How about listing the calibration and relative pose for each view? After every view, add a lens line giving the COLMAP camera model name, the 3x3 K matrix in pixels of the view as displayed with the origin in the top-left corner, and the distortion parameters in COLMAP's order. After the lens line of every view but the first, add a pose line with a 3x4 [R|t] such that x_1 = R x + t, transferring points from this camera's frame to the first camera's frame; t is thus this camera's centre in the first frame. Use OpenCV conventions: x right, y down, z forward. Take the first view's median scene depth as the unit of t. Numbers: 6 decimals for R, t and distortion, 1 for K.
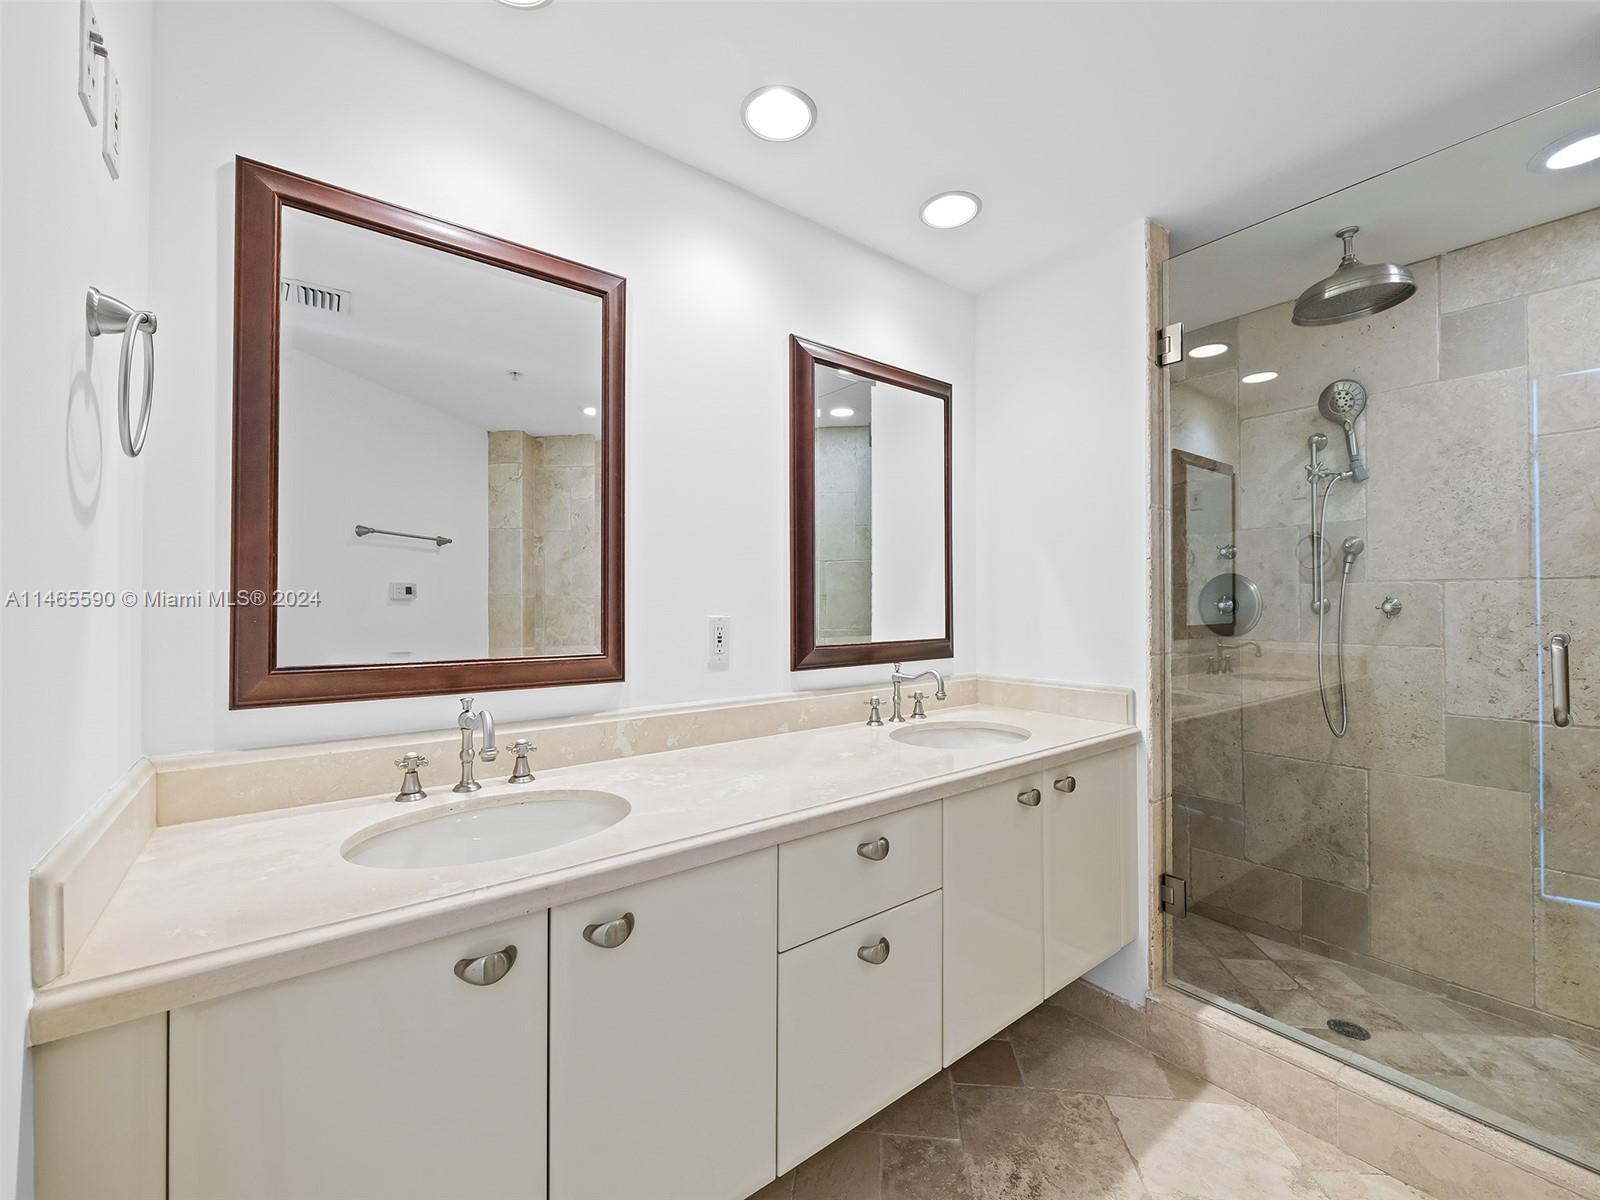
lens RADIAL K [[660.8, 0, 793.0], [0, 660.8, 596.4], [0, 0, 1]] dist [0.000804, -0.002229]
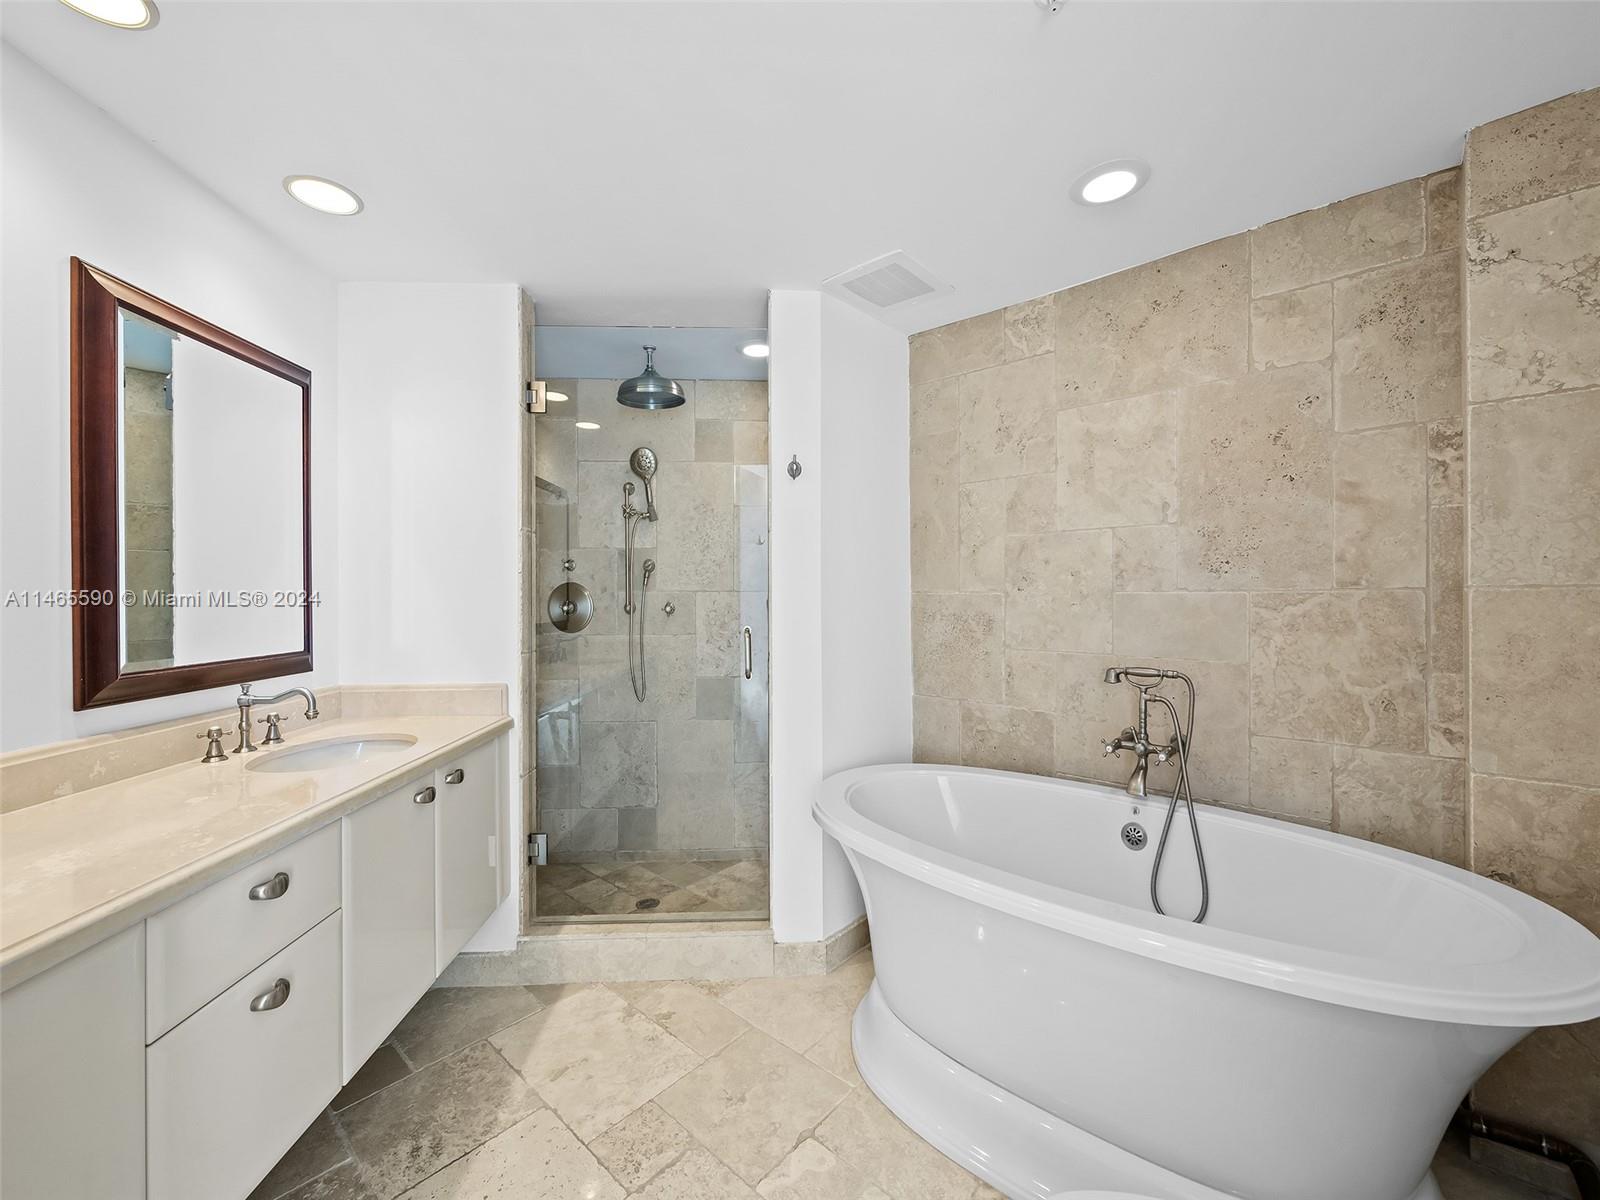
lens RADIAL K [[660.8, 0, 799.7], [0, 660.8, 596.8], [0, 0, 1]] dist [0.000804, -0.002229]
pose [[0.579244, -0.004631, 0.815141, -0.134948], [-0.005785, 0.999935, 0.009792, -0.027840], [-0.815133, -0.010388, 0.579180, -0.095885]]
